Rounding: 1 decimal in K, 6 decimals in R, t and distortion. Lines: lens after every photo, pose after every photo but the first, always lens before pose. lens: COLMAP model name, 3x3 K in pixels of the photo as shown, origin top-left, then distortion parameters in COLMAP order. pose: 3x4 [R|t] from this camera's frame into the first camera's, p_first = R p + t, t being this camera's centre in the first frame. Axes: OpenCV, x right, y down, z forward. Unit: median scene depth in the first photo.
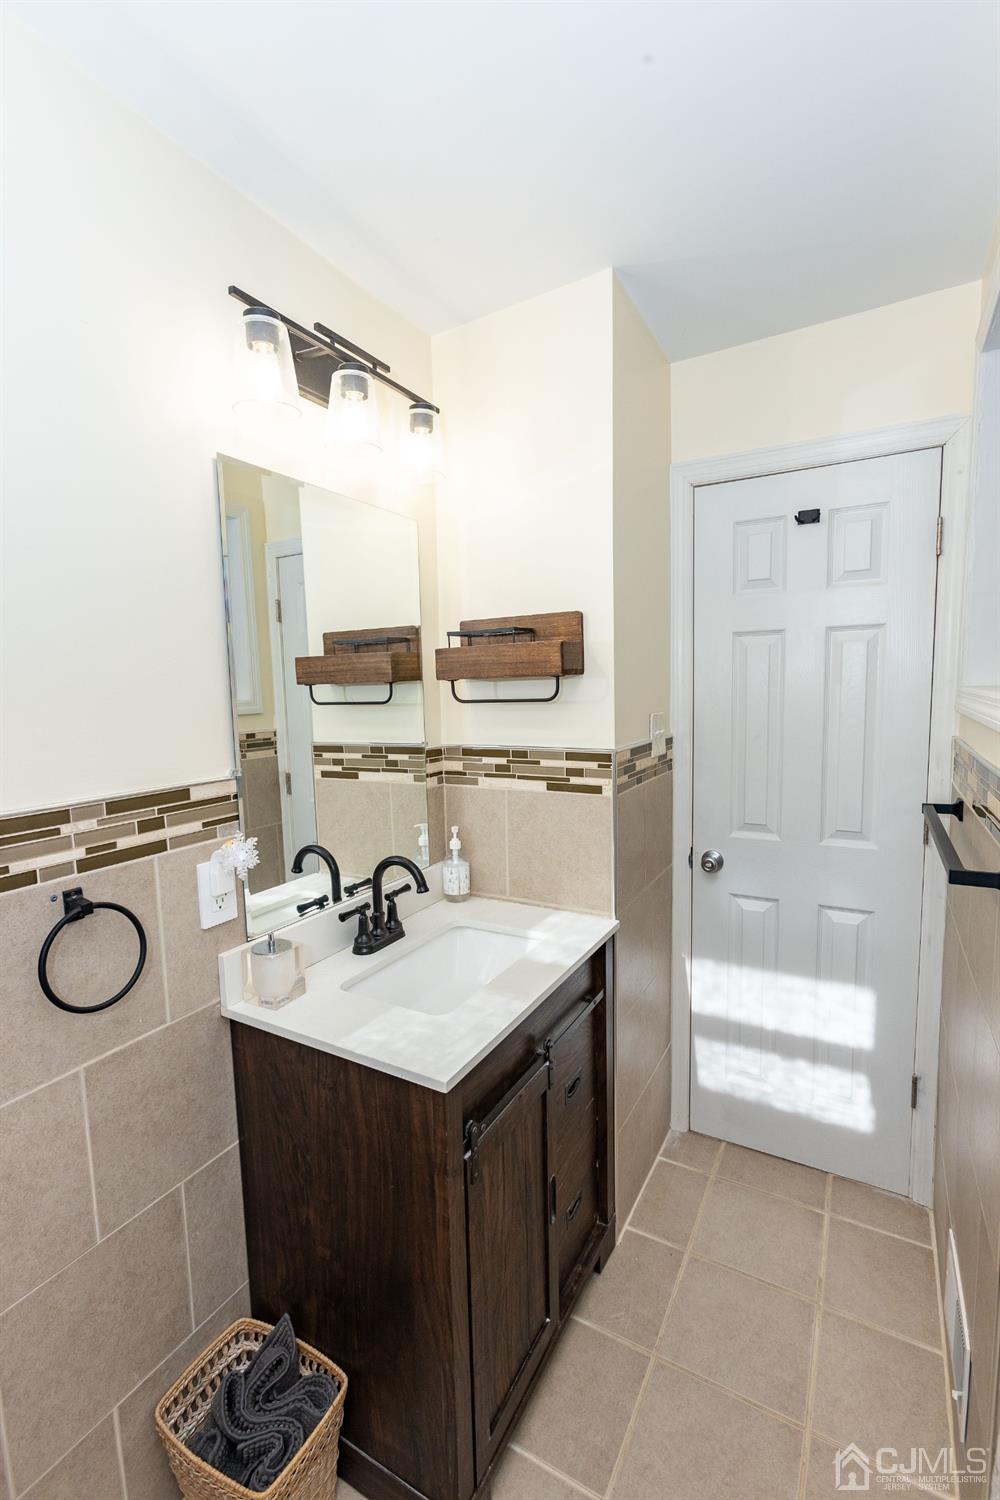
lens RADIAL K [[664.6, 0, 492.6], [0, 664.6, 753.2], [0, 0, 1]] dist [-0.021288, 0.009448]
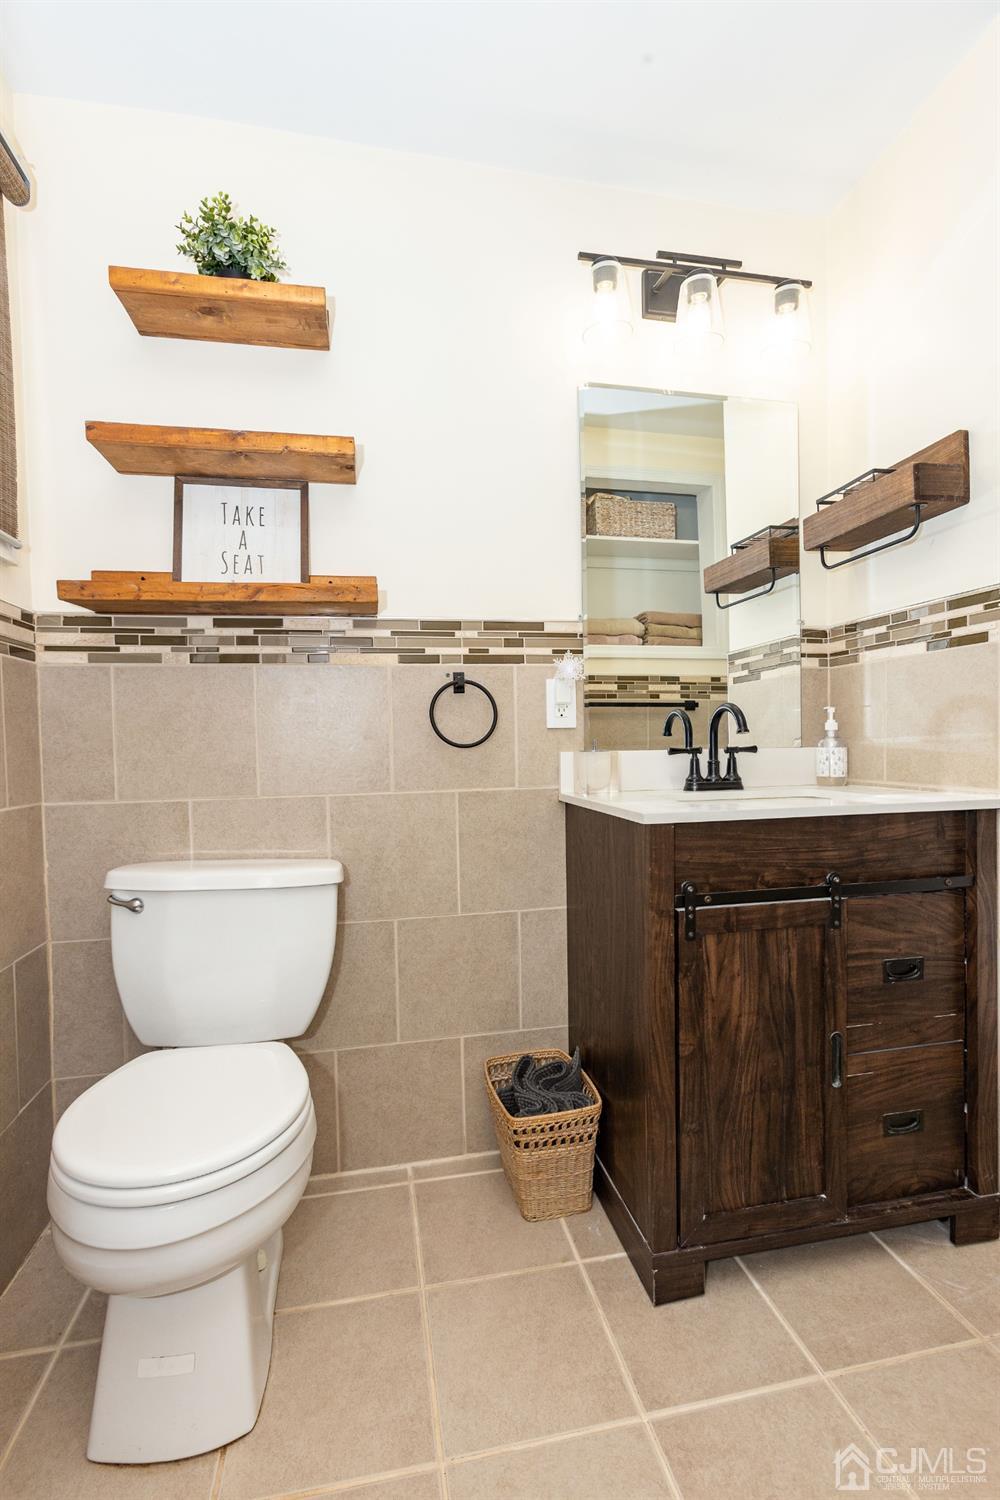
lens RADIAL K [[664.6, 0, 492.6], [0, 664.6, 753.2], [0, 0, 1]] dist [-0.021288, 0.009448]
pose [[0.661070, 0.028345, -0.749789, 0.428977], [-0.075751, 0.996702, -0.029108, 0.308737], [0.746491, 0.076040, 0.661036, 0.019537]]
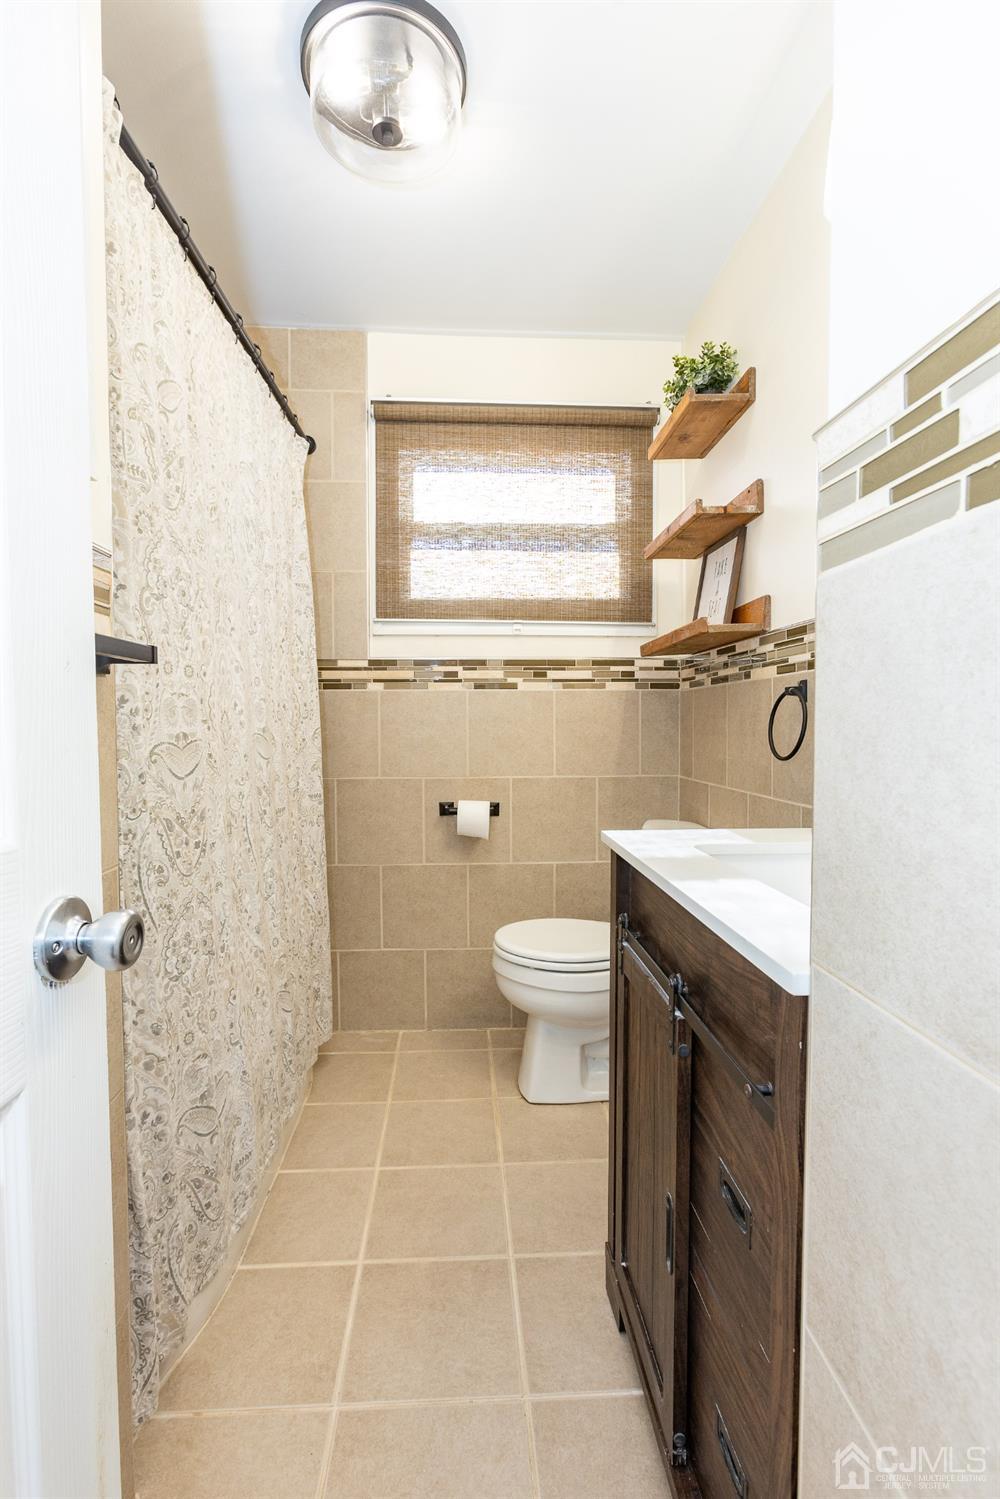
lens RADIAL K [[710.0, 0, 494.0], [0, 710.0, 756.8], [0, 0, 1]] dist [-0.017211, 0.012179]
pose [[-0.832893, 0.050967, -0.551082, 0.576543], [-0.036082, 0.988631, 0.145967, 0.120634], [0.552257, 0.141460, -0.821585, 1.365453]]
